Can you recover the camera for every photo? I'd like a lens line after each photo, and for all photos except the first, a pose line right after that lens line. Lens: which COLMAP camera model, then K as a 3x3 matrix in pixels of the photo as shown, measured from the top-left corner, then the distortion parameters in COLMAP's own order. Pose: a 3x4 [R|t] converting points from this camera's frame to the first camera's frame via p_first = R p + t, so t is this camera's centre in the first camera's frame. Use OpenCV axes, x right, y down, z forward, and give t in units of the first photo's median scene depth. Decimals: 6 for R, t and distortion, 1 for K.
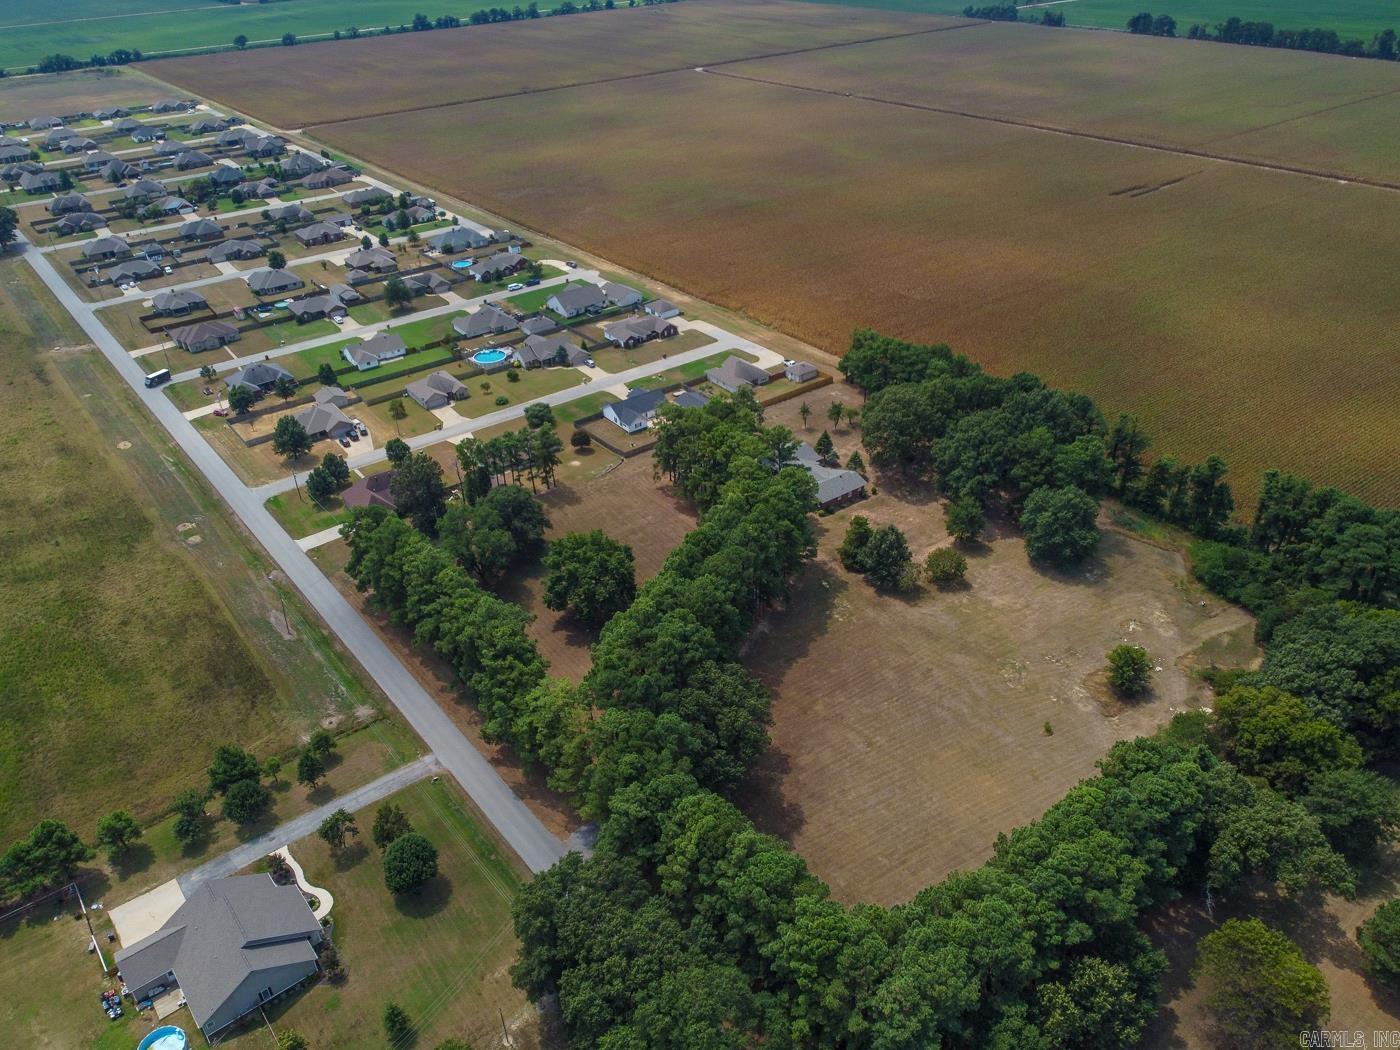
lens RADIAL K [[1085.3, 0, 700.0], [0, 1085.3, 525.0], [0, 0, 1]] dist [-0.000429, 0.003297]
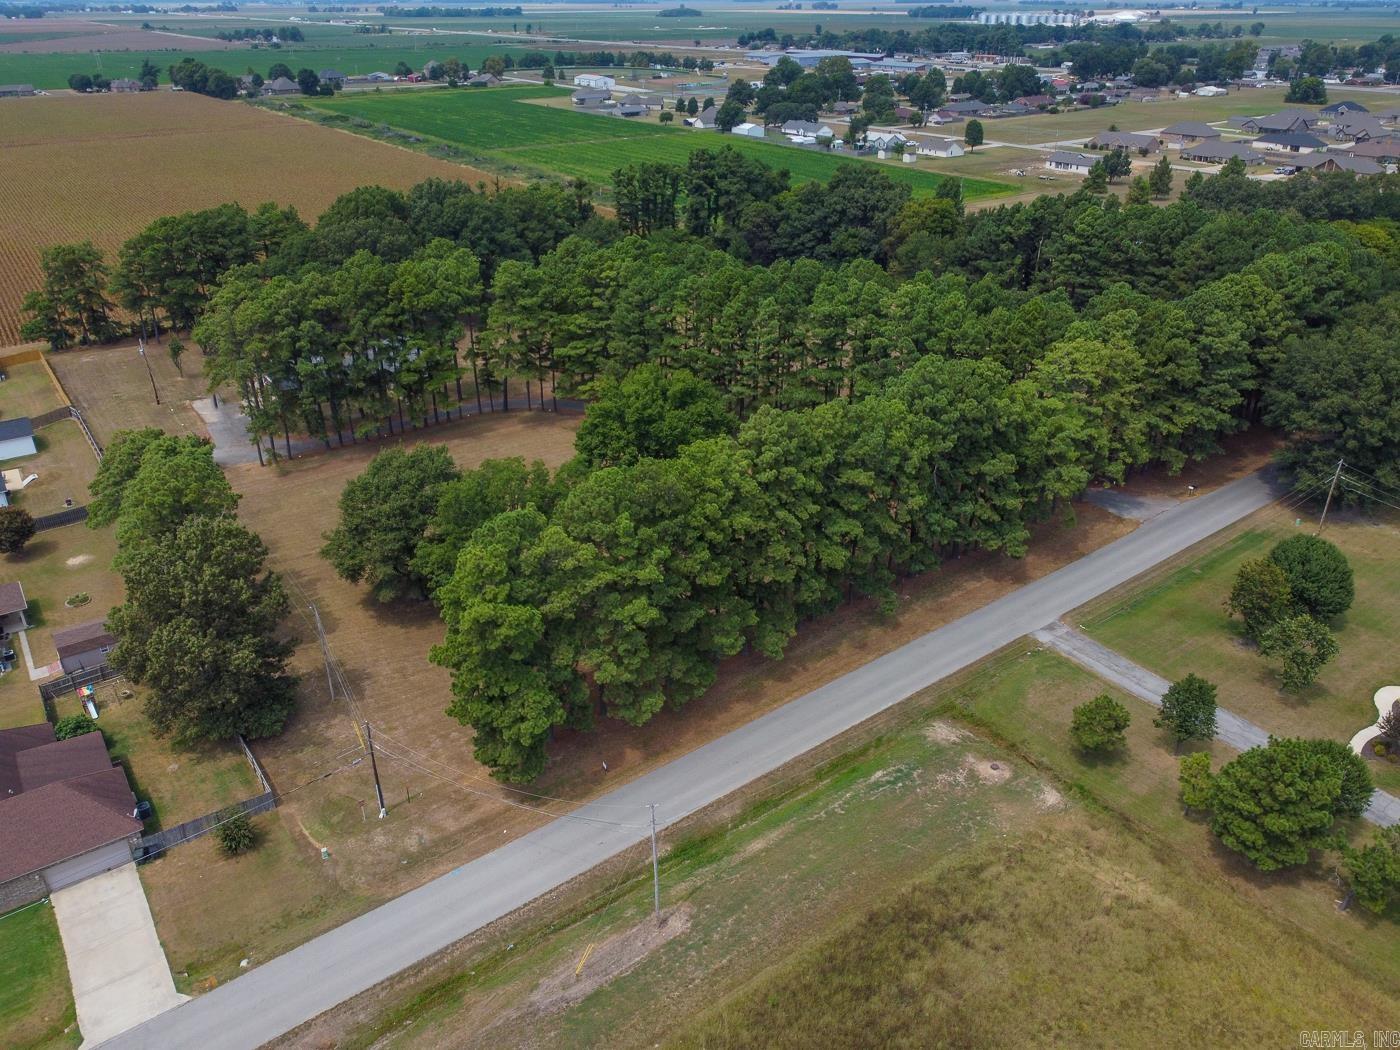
lens RADIAL K [[1018.5, 0, 700.0], [0, 1018.5, 525.0], [0, 0, 1]] dist [0.007558, -0.001720]
pose [[0.014298, -0.444087, 0.895870, -0.362716], [0.514621, 0.771453, 0.374199, -0.070625], [-0.857298, 0.455683, 0.239567, 0.495526]]
